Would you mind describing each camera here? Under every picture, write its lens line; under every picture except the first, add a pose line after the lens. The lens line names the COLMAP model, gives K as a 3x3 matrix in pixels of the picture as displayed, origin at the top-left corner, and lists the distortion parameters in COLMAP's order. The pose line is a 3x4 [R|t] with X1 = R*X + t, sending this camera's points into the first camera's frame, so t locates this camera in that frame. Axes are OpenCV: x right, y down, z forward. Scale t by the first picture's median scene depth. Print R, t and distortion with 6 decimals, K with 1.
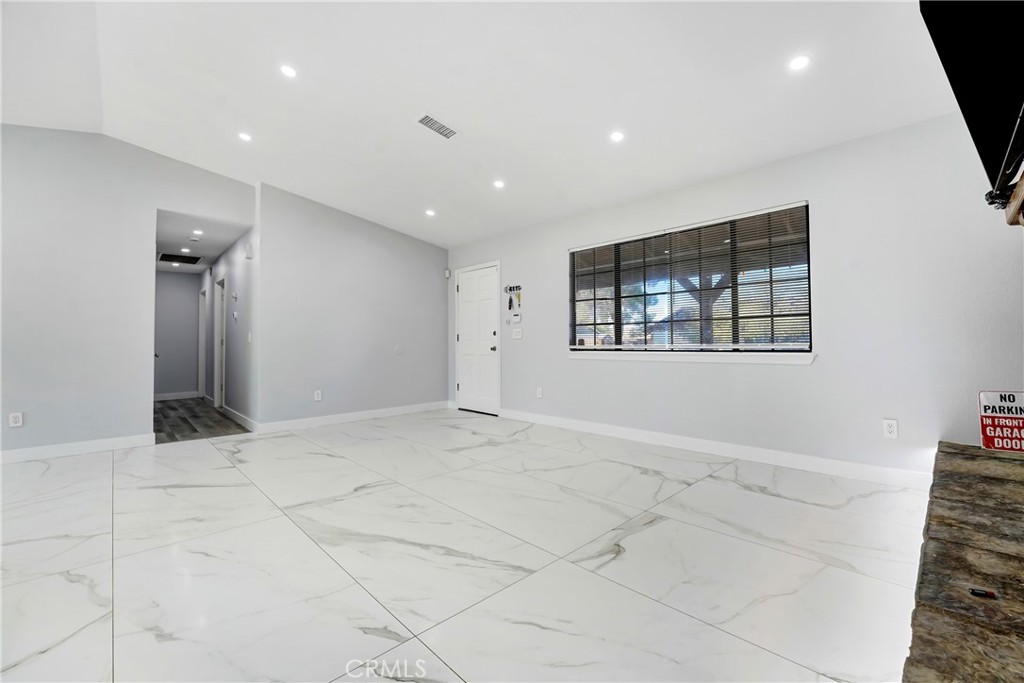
lens RADIAL K [[436.8, 0, 525.8], [0, 436.8, 318.3], [0, 0, 1]] dist [-0.049038, 0.016801]
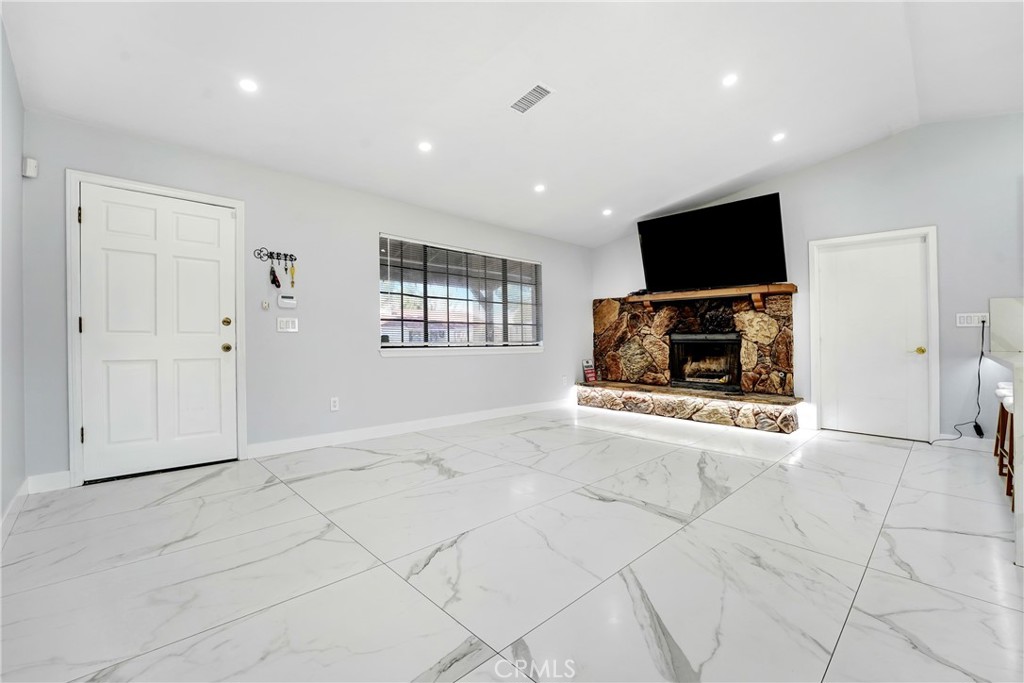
lens RADIAL K [[436.8, 0, 525.8], [0, 436.8, 318.3], [0, 0, 1]] dist [-0.049038, 0.016801]
pose [[-0.010457, 0.060626, 0.998106, -1.026232], [-0.052133, 0.996770, -0.061091, 0.069167], [-0.998585, -0.052673, -0.007263, 0.947957]]
